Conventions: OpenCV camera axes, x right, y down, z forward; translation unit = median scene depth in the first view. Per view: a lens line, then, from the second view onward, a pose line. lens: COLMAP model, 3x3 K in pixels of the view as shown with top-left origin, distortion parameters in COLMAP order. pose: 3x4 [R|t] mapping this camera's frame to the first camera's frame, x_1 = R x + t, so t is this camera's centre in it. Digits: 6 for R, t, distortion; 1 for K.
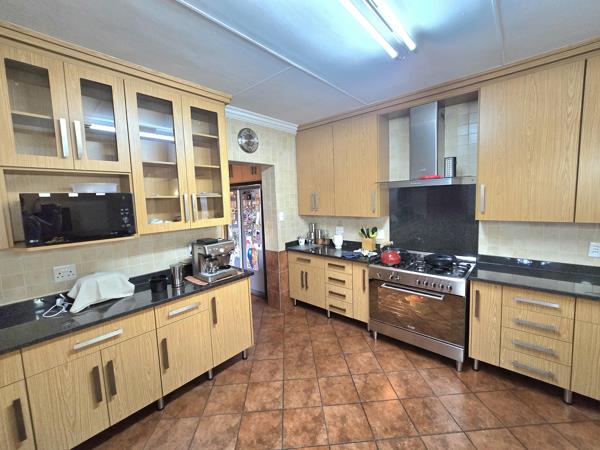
lens RADIAL K [[244.9, 0, 300.6], [0, 244.9, 222.7], [0, 0, 1]] dist [-0.001383, -0.001094]
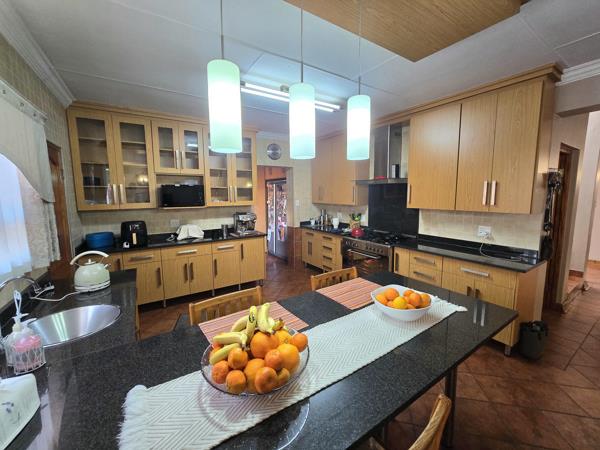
lens RADIAL K [[244.9, 0, 300.3], [0, 244.9, 223.0], [0, 0, 1]] dist [-0.001383, -0.001094]
pose [[0.964176, 0.059581, -0.258485, 0.461676], [-0.052139, 0.998007, 0.035559, 0.057393], [0.260088, -0.020808, 0.965361, -0.560401]]
